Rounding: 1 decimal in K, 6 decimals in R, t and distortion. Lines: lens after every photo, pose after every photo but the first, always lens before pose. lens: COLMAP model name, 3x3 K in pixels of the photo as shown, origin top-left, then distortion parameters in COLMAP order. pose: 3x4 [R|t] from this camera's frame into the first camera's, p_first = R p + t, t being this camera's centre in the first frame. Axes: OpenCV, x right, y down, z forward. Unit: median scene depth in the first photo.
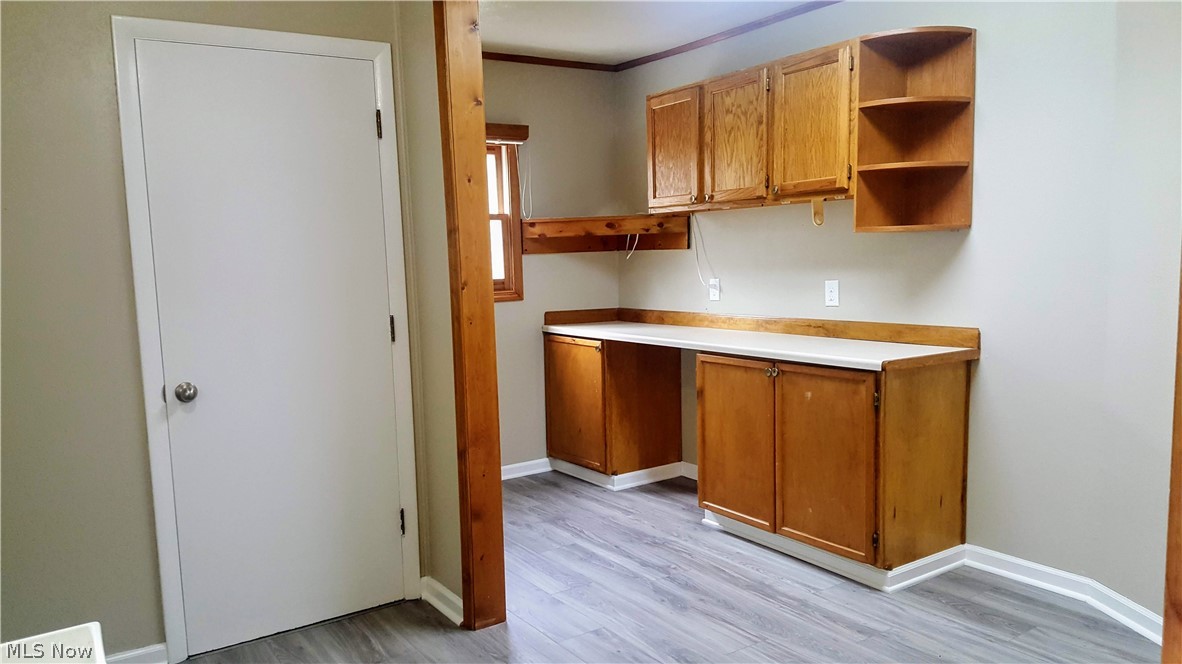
lens RADIAL K [[871.2, 0, 594.2], [0, 871.2, 353.6], [0, 0, 1]] dist [0.125449, -0.204070]
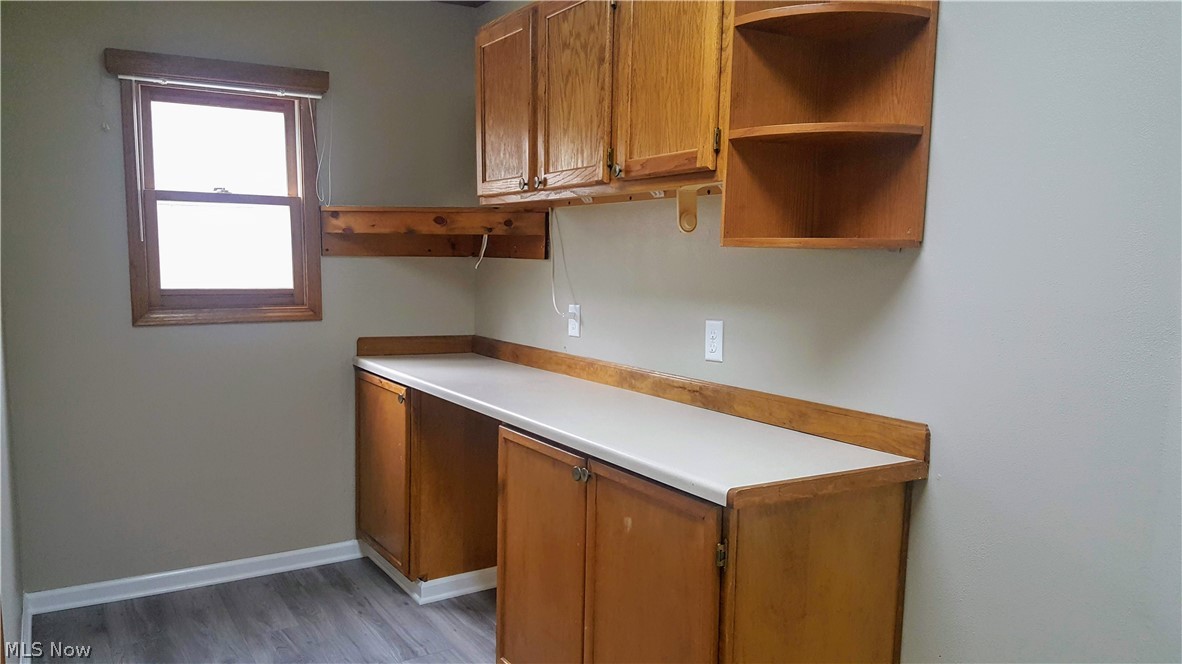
lens RADIAL K [[867.4, 0, 586.6], [0, 867.4, 361.3], [0, 0, 1]] dist [0.135127, -0.196441]
pose [[0.998151, 0.047160, -0.038334, 0.196554], [-0.046923, 0.998873, 0.007072, -0.052112], [0.038624, -0.005260, 0.999240, 0.357593]]
